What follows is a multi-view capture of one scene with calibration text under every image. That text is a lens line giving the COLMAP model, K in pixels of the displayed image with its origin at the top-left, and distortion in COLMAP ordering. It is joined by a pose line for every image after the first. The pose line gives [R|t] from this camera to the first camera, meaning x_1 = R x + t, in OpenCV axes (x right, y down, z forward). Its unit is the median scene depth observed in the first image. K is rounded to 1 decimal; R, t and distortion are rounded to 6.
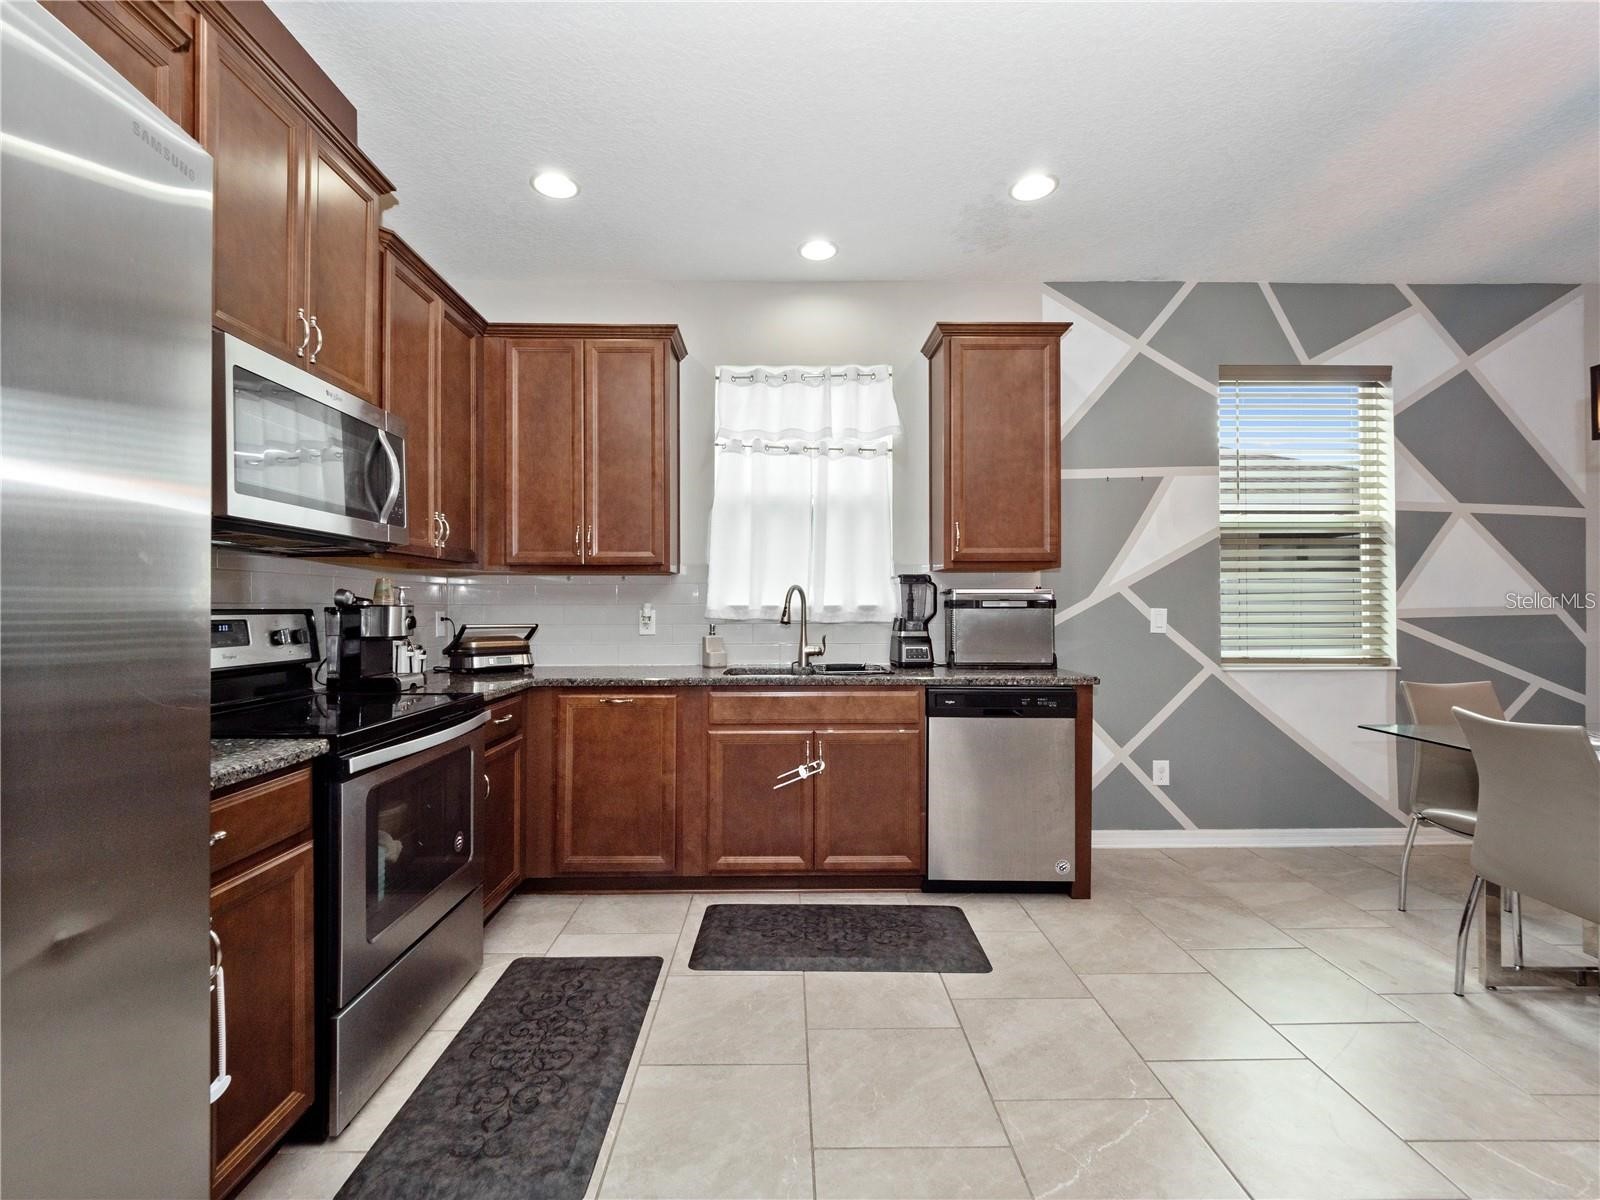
lens RADIAL K [[709.6, 0, 789.4], [0, 709.6, 598.9], [0, 0, 1]] dist [-0.002268, -0.000671]
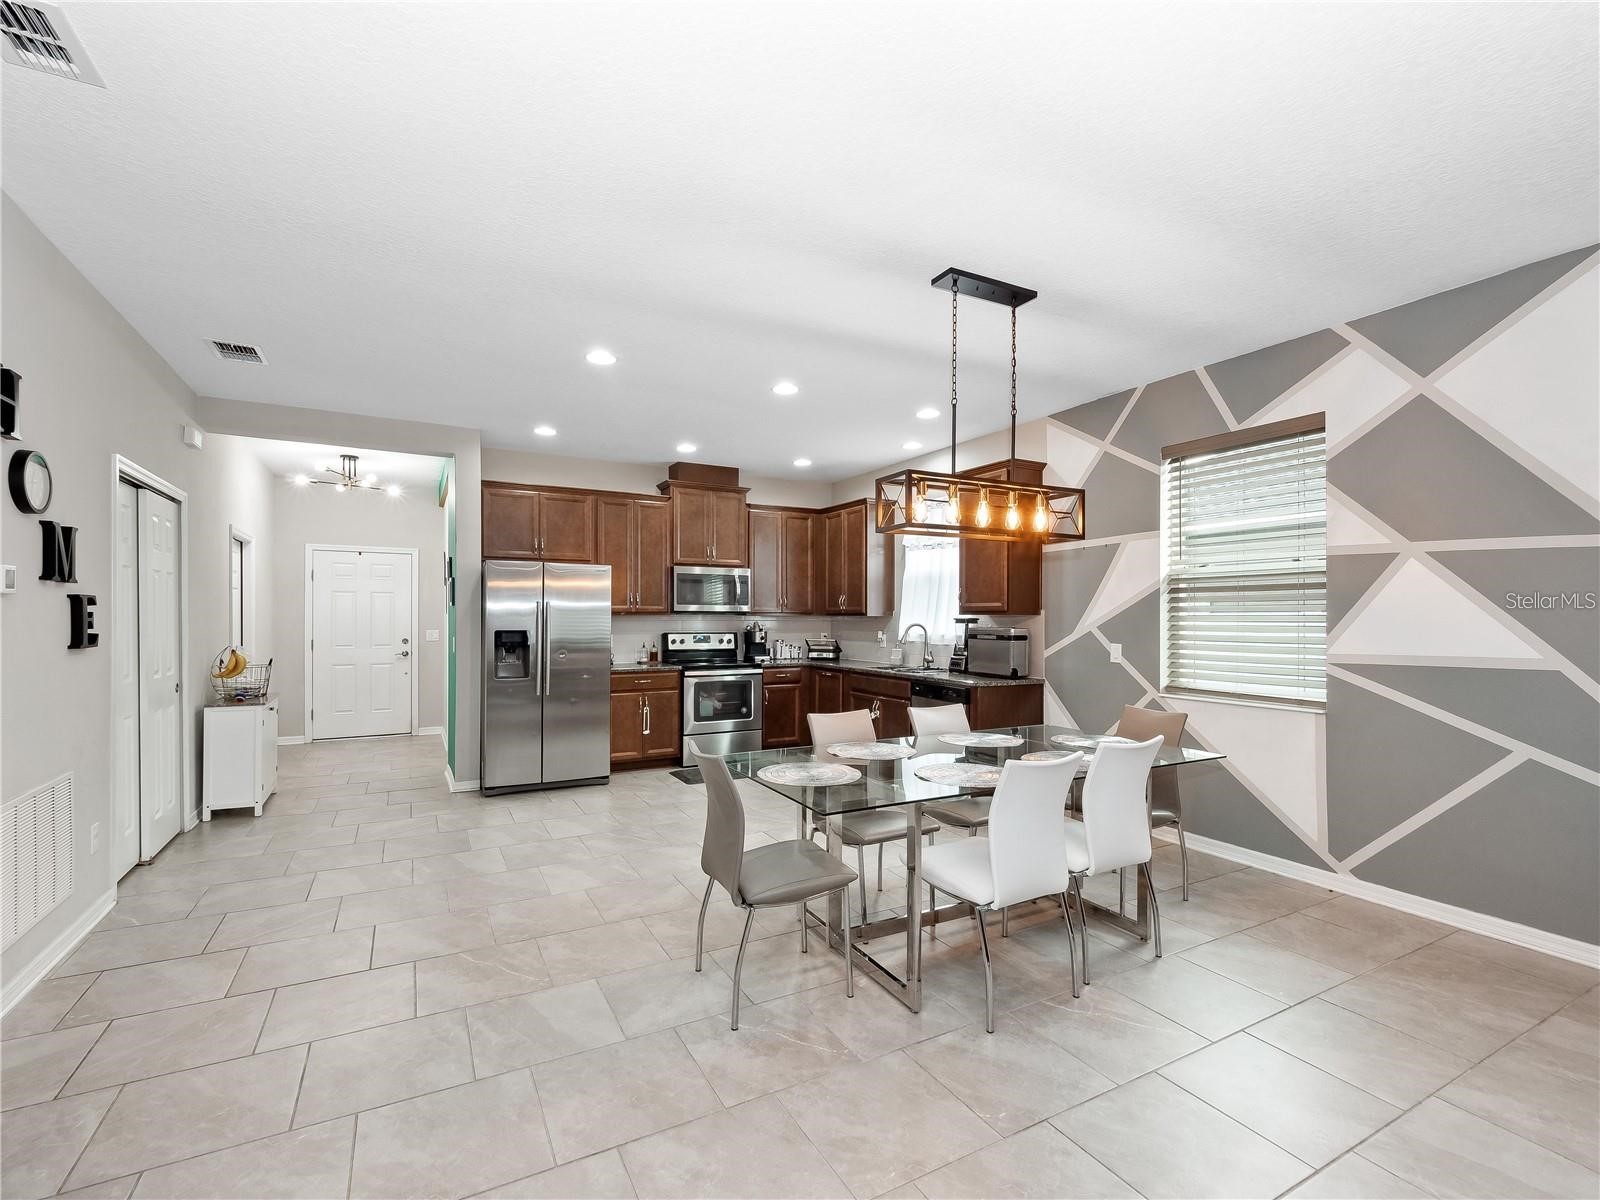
lens RADIAL K [[696.4, 0, 789.1], [0, 696.4, 616.6], [0, 0, 1]] dist [0.001390, -0.000047]
pose [[0.468962, 0.004447, -0.883207, 1.454279], [0.004046, 0.999966, 0.007183, -0.051341], [0.883209, -0.006943, 0.468928, -0.145300]]
